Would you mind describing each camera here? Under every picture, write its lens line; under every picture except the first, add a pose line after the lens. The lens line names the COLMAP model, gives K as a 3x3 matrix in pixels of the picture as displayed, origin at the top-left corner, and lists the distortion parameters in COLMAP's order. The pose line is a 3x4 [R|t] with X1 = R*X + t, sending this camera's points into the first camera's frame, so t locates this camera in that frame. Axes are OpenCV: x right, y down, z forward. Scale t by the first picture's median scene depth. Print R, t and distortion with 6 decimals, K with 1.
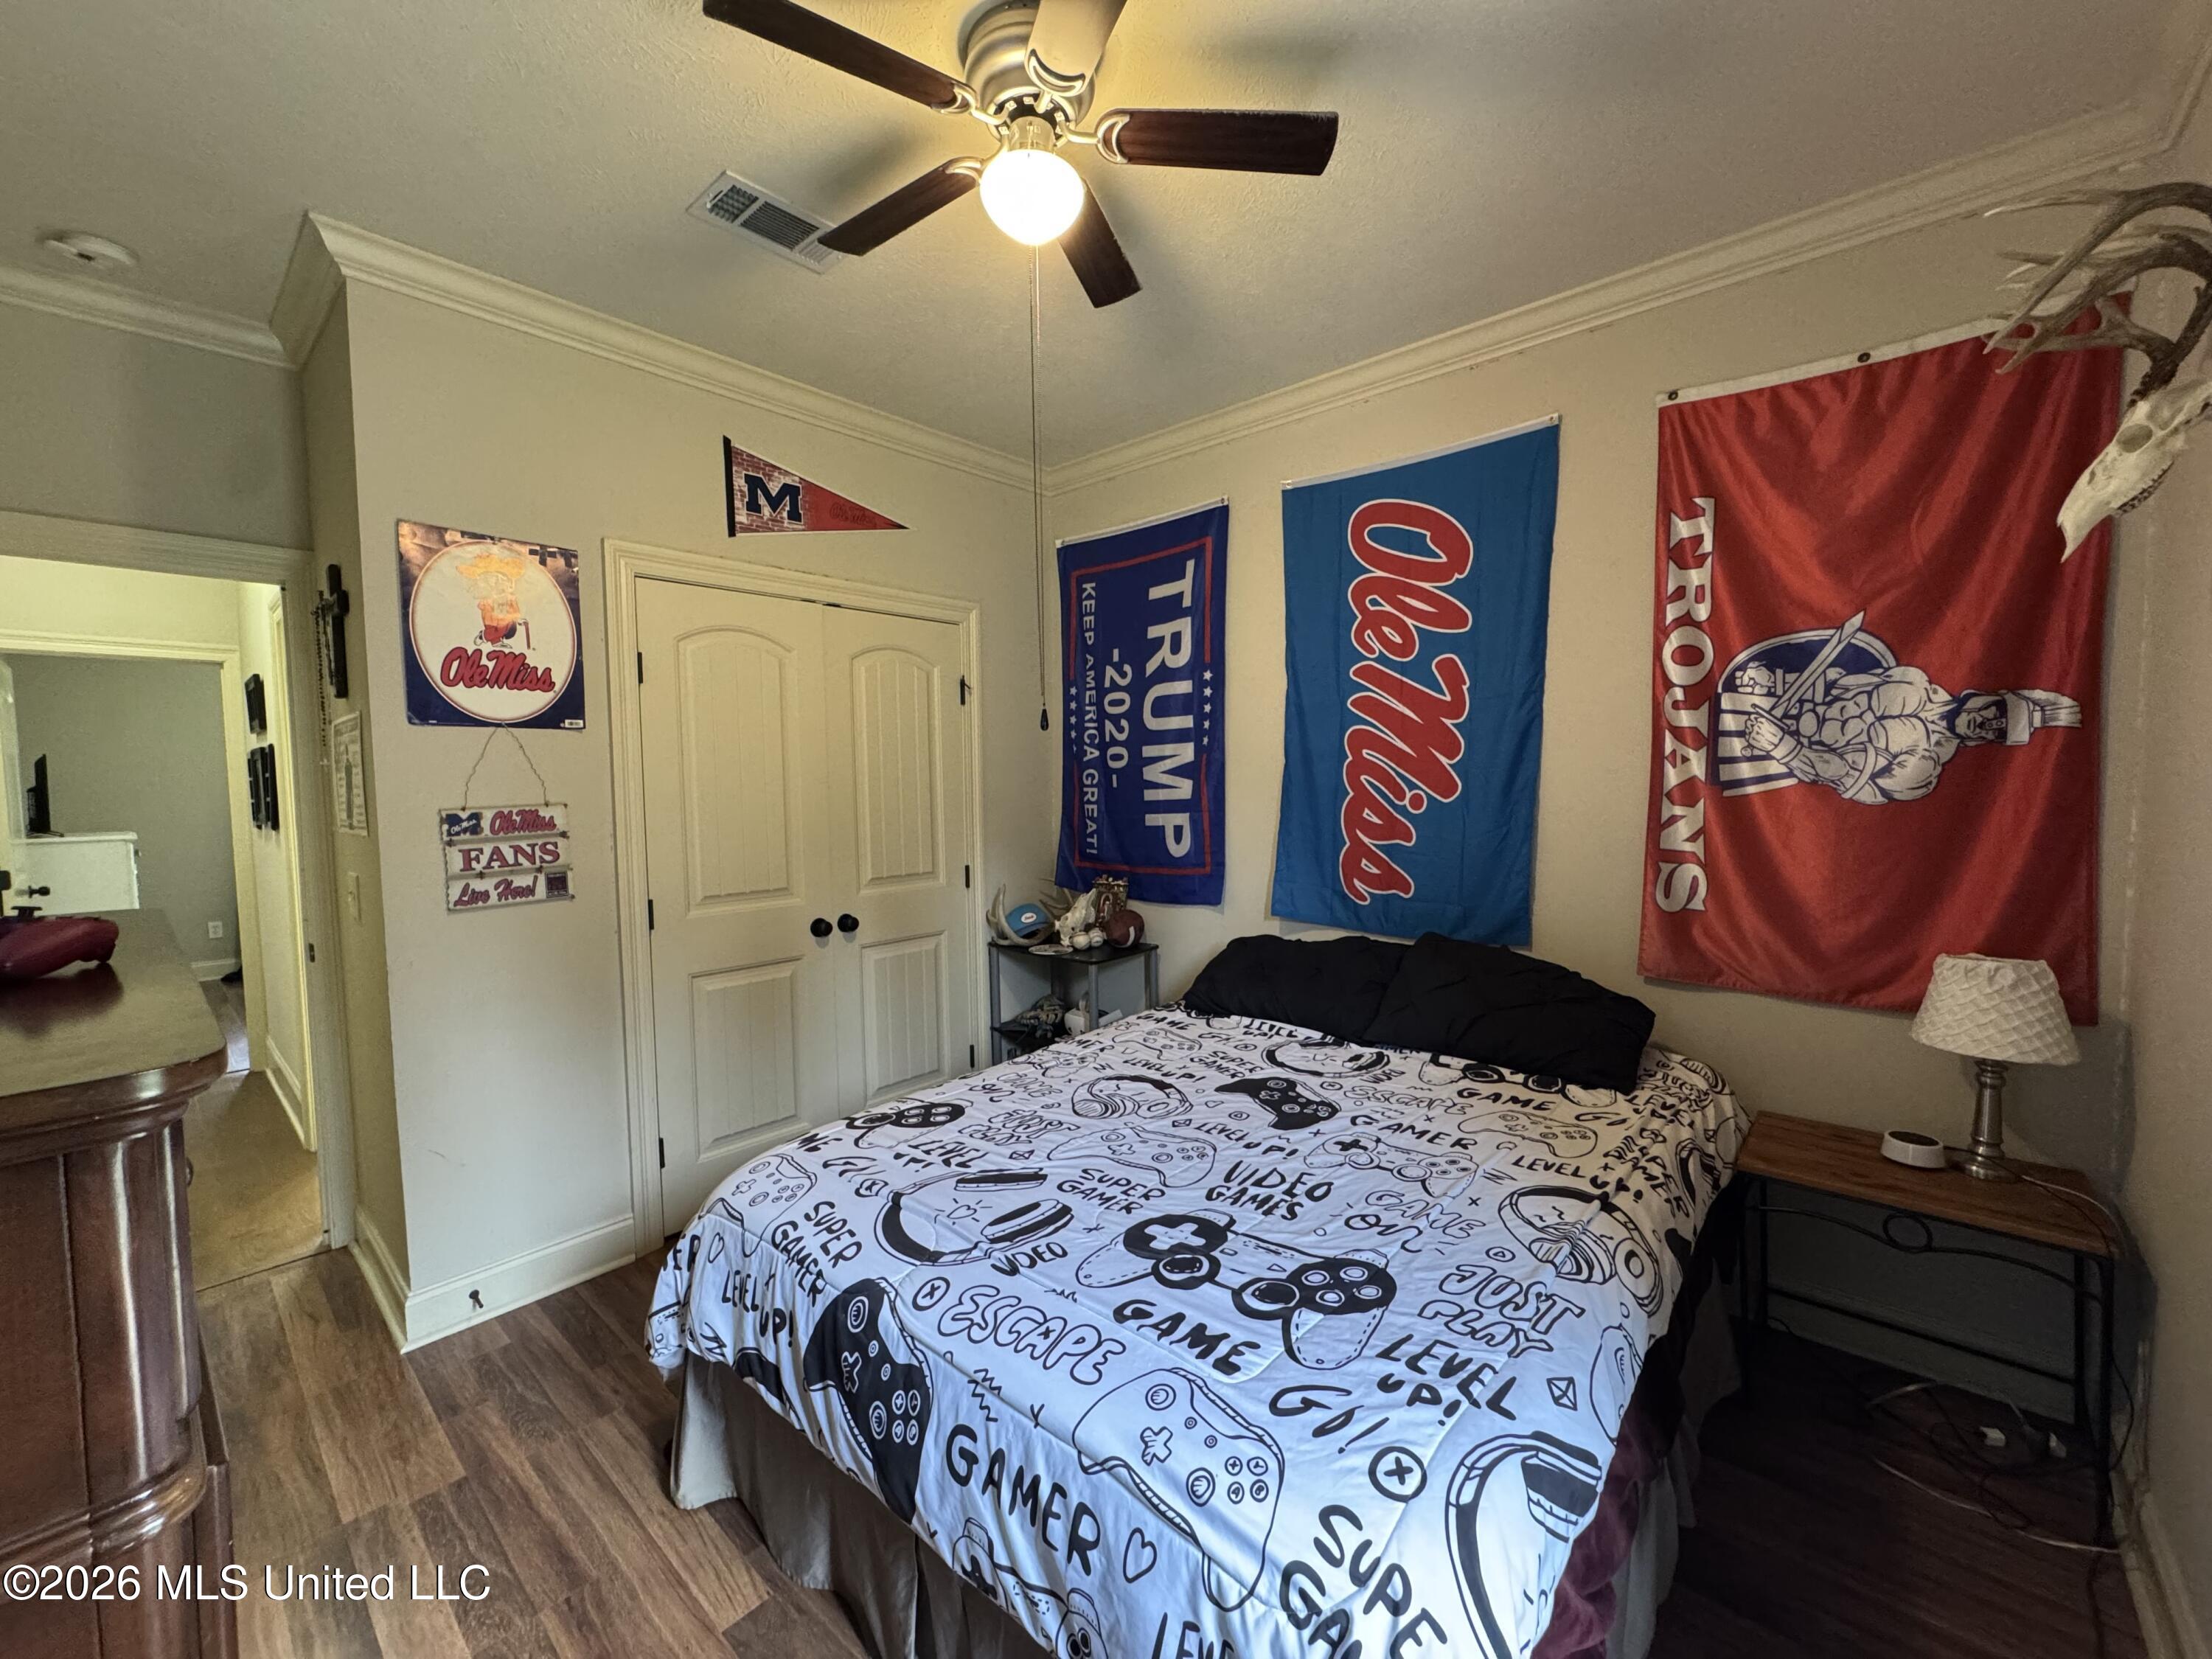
lens RADIAL K [[884.1, 0, 1102.9], [0, 884.1, 827.1], [0, 0, 1]] dist [-0.002928, -0.000138]
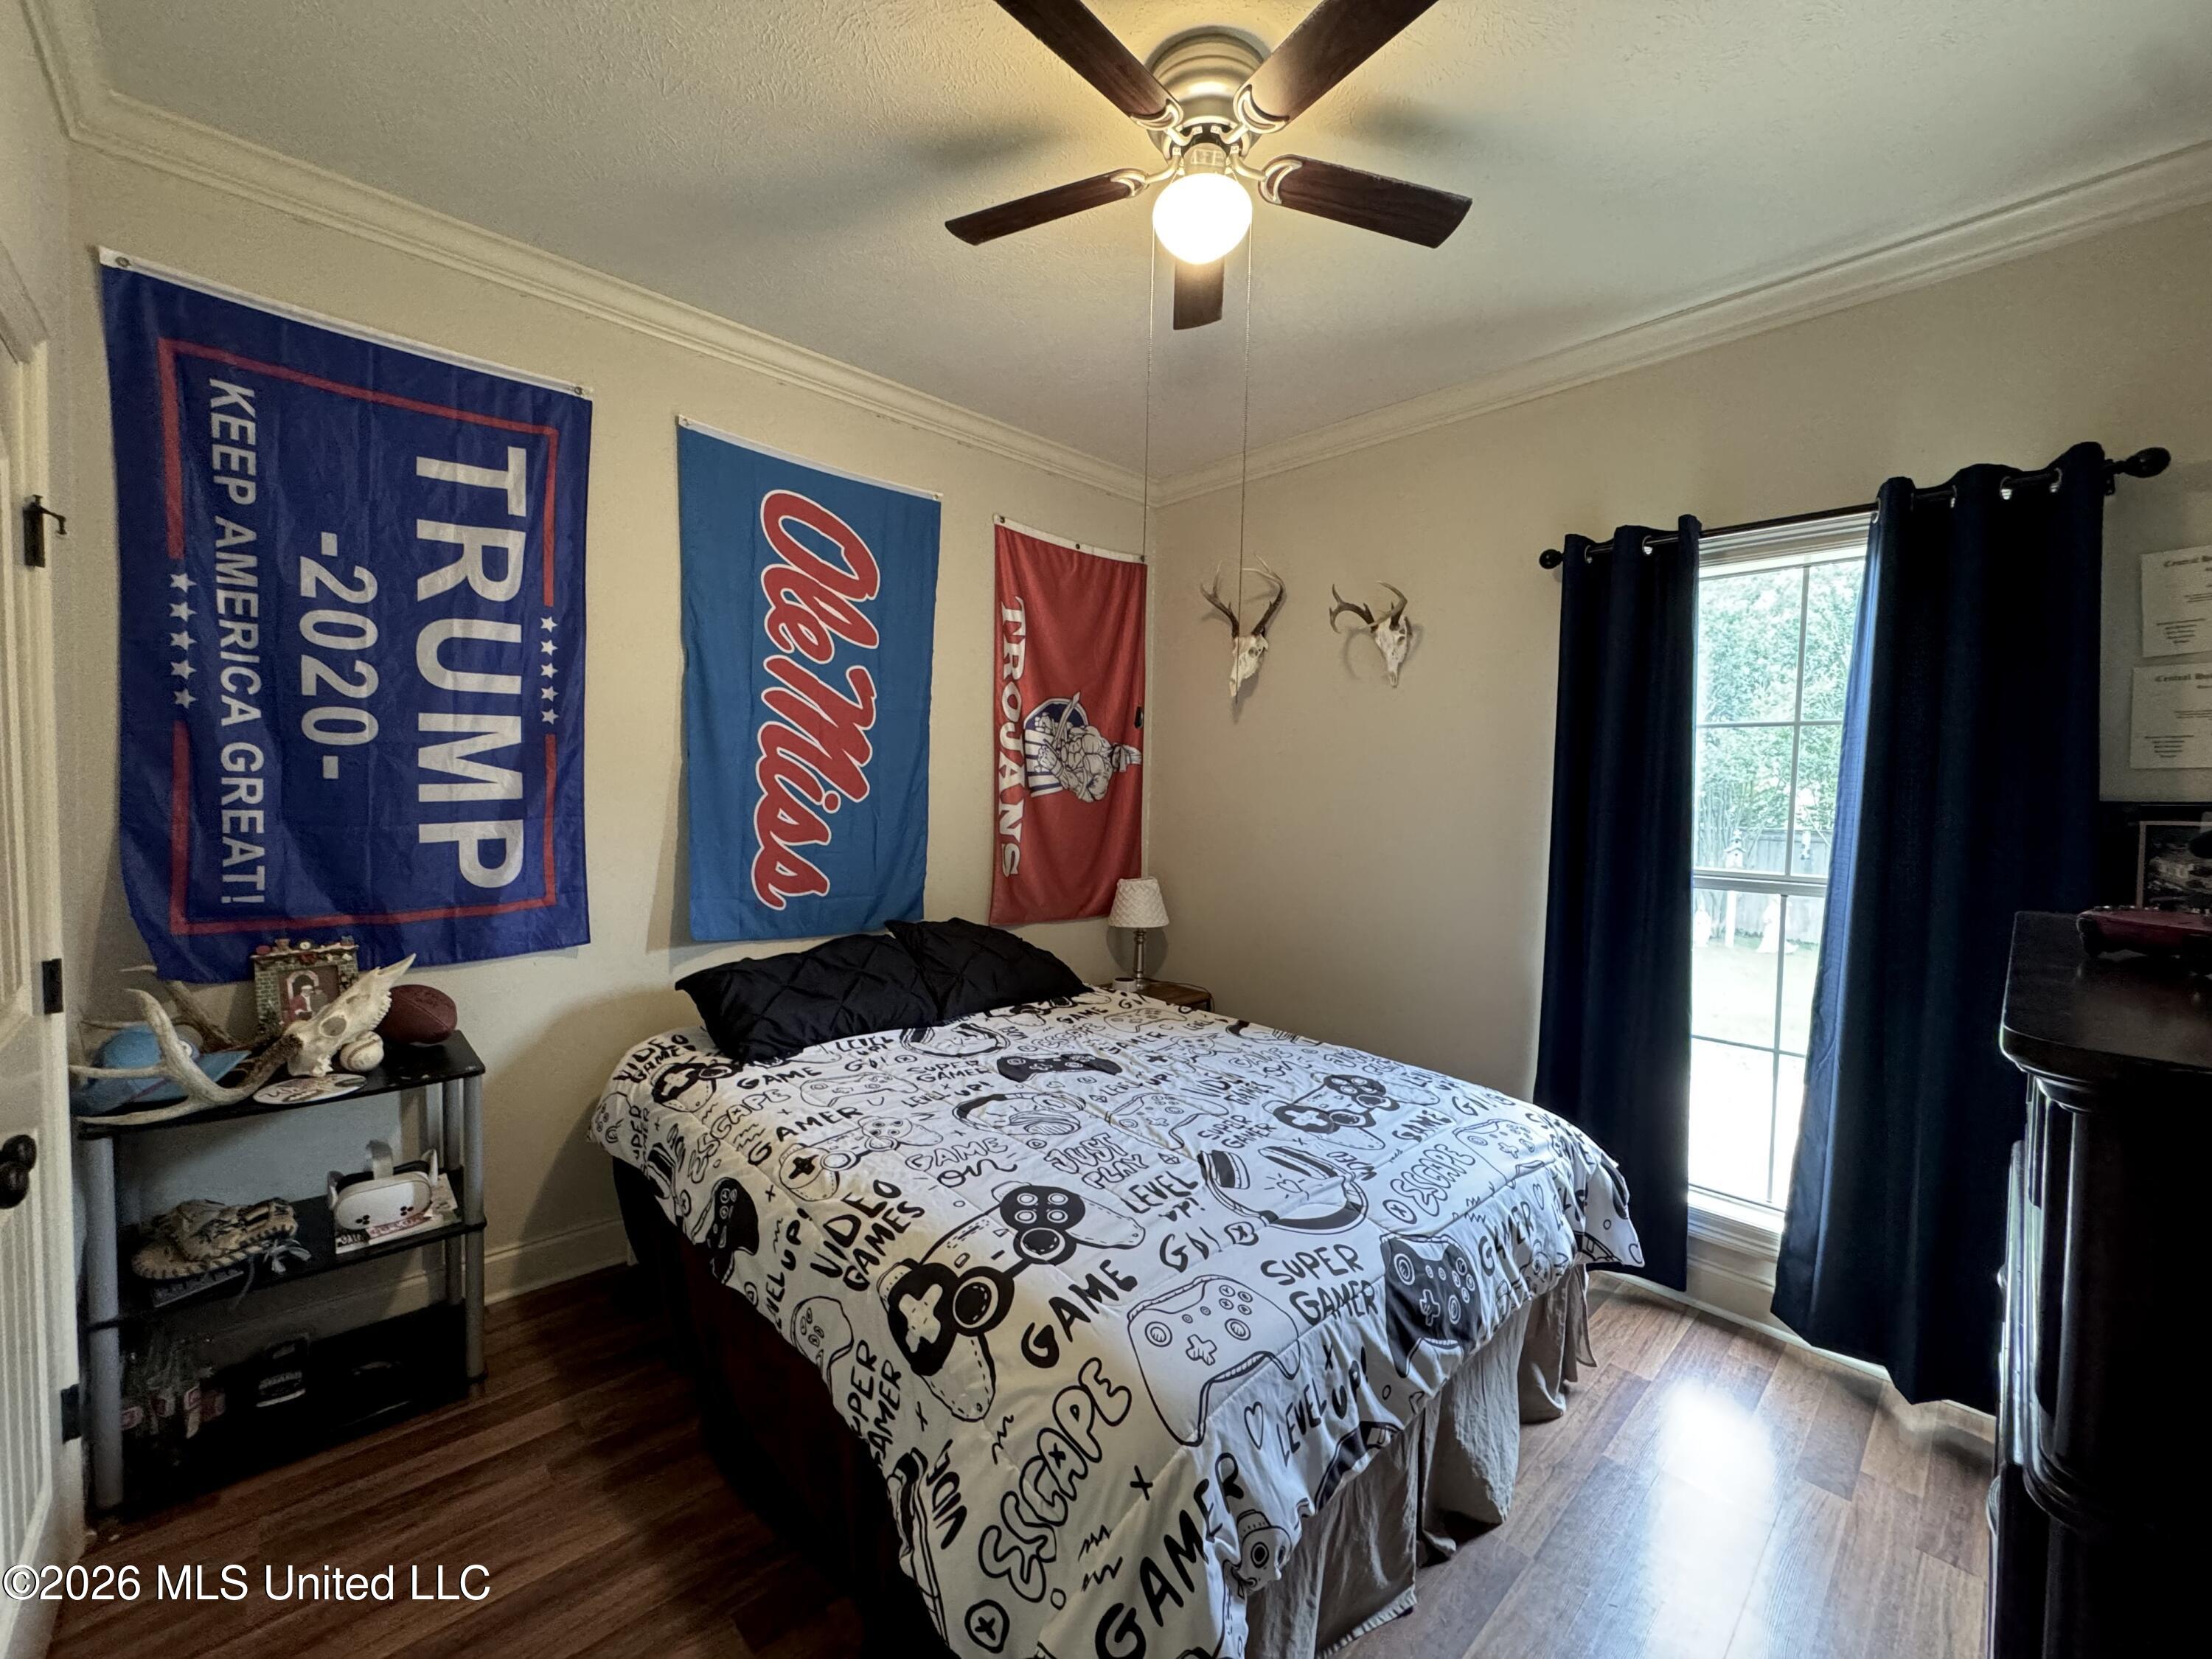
lens RADIAL K [[884.1, 0, 1103.1], [0, 884.1, 828.2], [0, 0, 1]] dist [-0.002928, -0.000138]
pose [[0.085202, -0.032295, 0.995840, -0.807872], [0.032001, 0.999048, 0.029661, -0.022728], [-0.995850, 0.029340, 0.086154, 0.737612]]
